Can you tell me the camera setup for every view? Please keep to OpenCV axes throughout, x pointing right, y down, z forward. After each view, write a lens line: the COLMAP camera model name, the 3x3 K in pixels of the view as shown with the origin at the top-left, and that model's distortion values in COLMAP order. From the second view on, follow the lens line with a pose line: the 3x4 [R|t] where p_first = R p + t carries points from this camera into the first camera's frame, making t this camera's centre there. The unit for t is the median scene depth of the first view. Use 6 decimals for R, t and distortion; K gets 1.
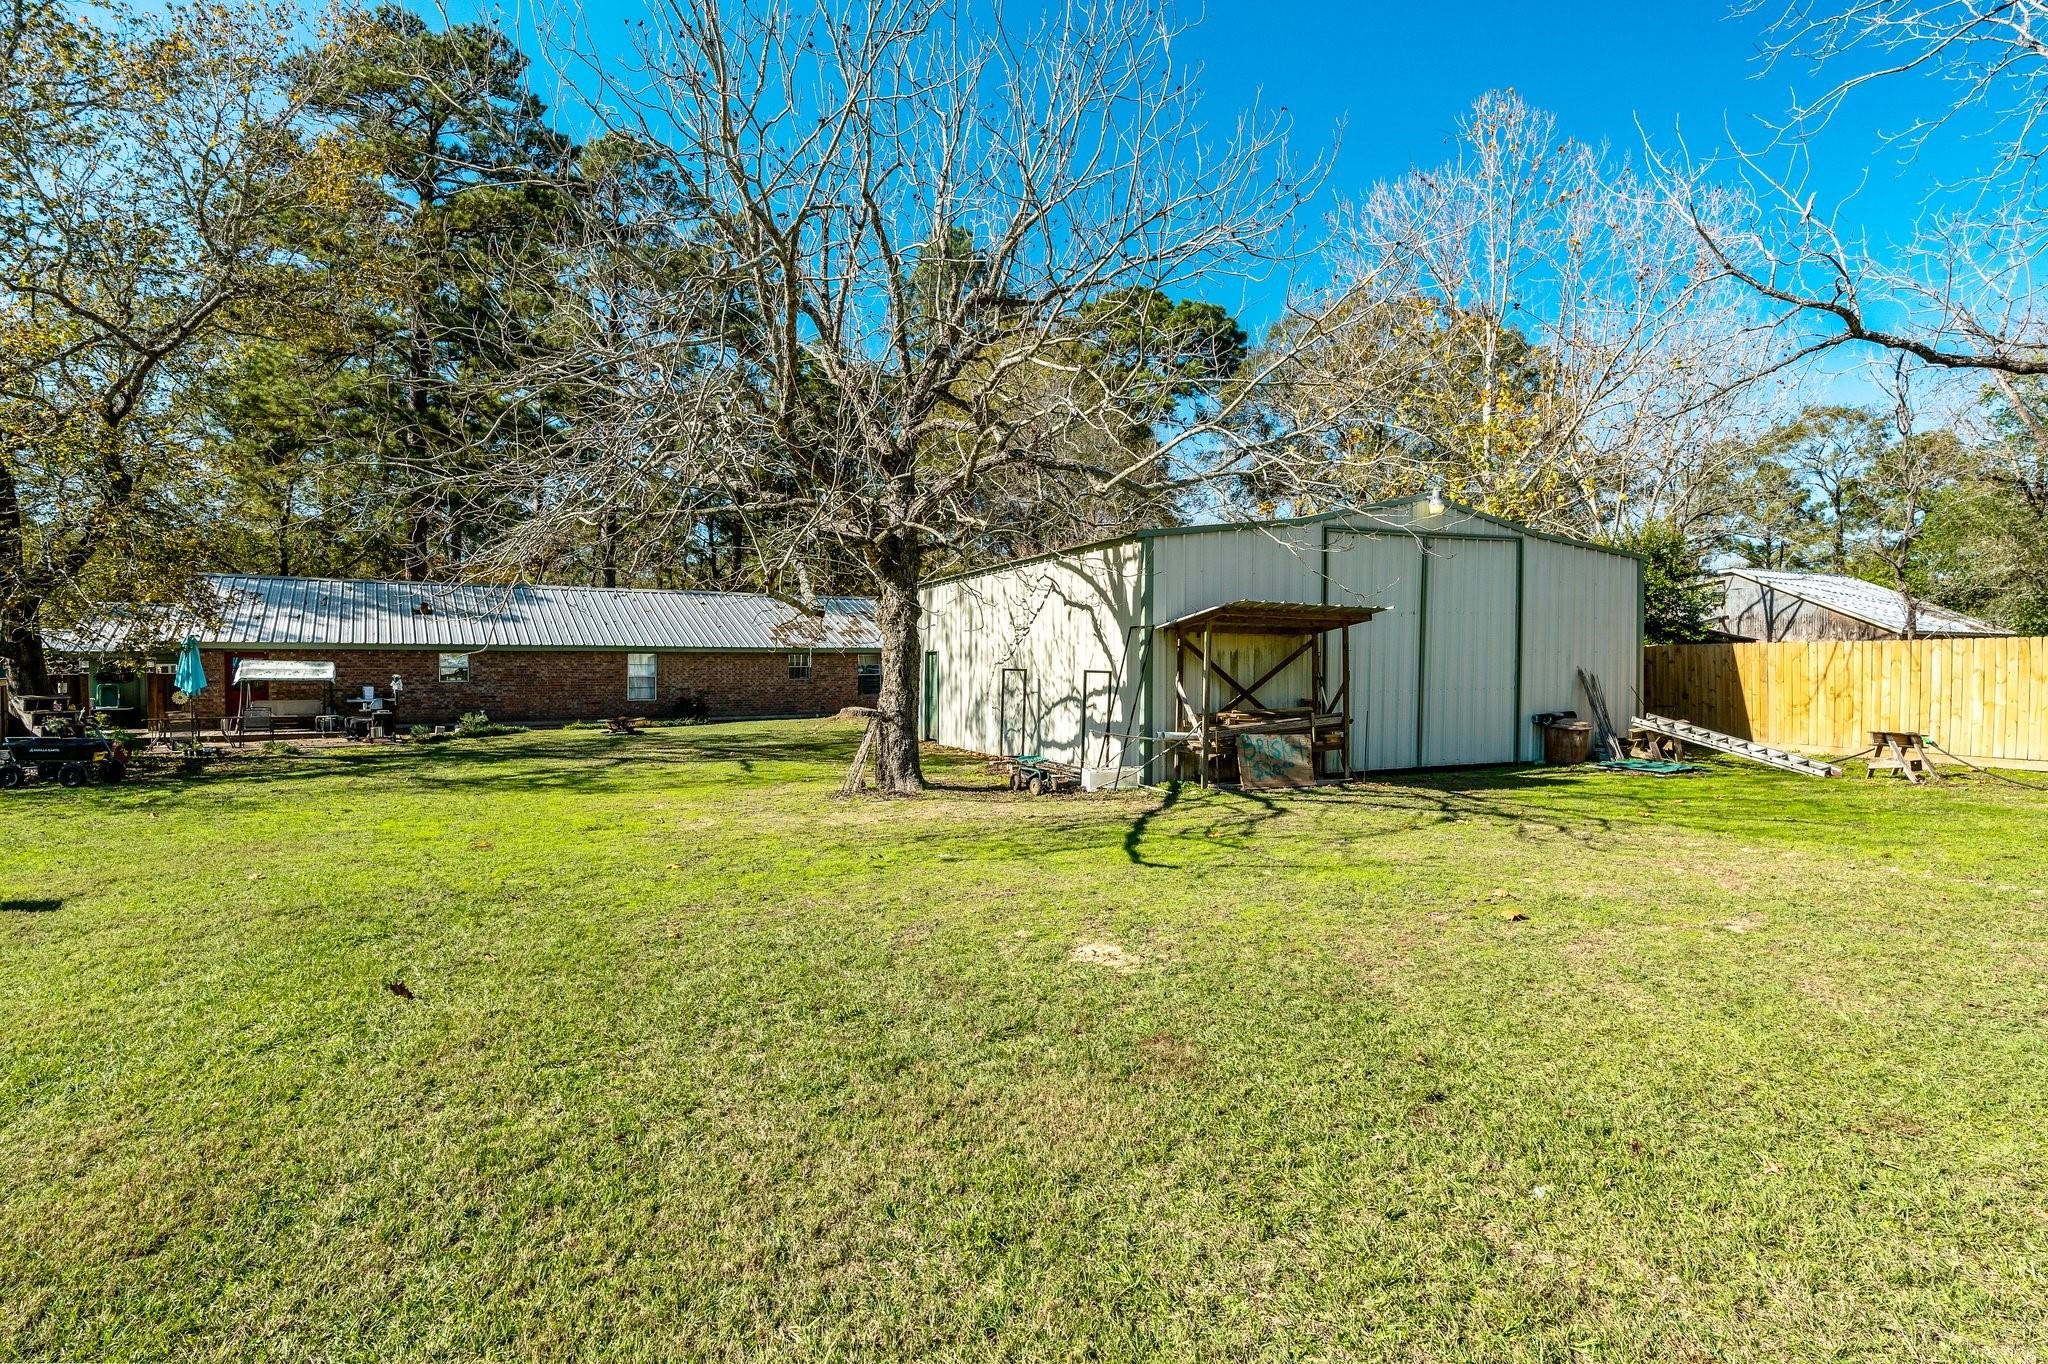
lens RADIAL K [[1057.2, 0, 1025.6], [0, 1057.2, 688.7], [0, 0, 1]] dist [0.003367, 0.000458]
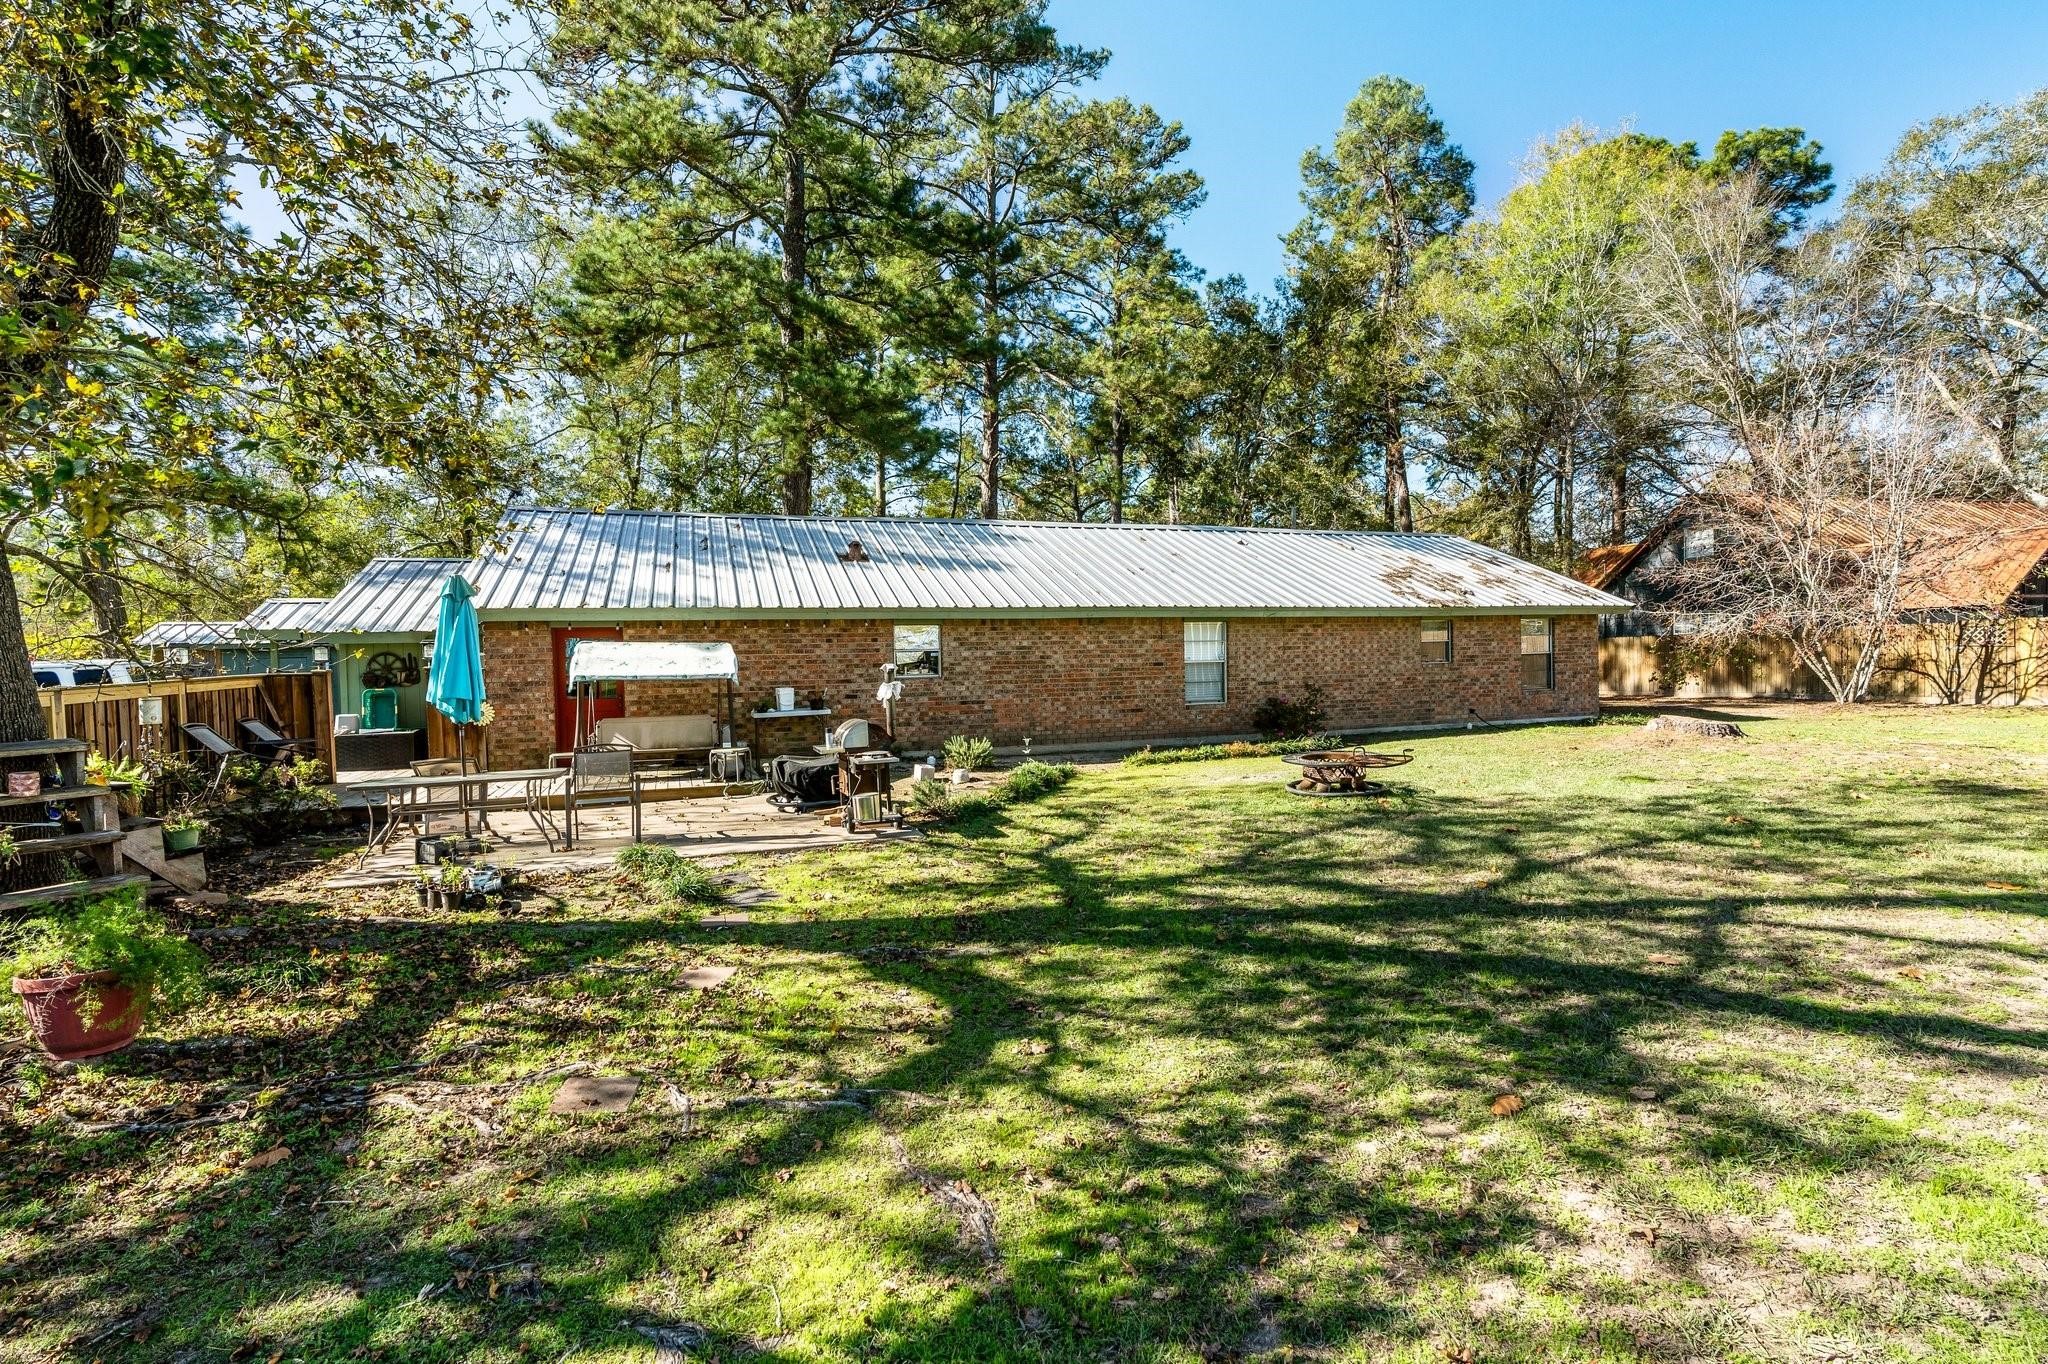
lens RADIAL K [[938.6, 0, 1022.6], [0, 938.6, 677.7], [0, 0, 1]] dist [-0.002046, -0.000048]
pose [[0.978254, -0.010726, -0.207133, -0.395038], [0.012570, 0.999892, 0.007592, -0.009148], [0.207029, -0.010030, 0.978283, 0.543946]]
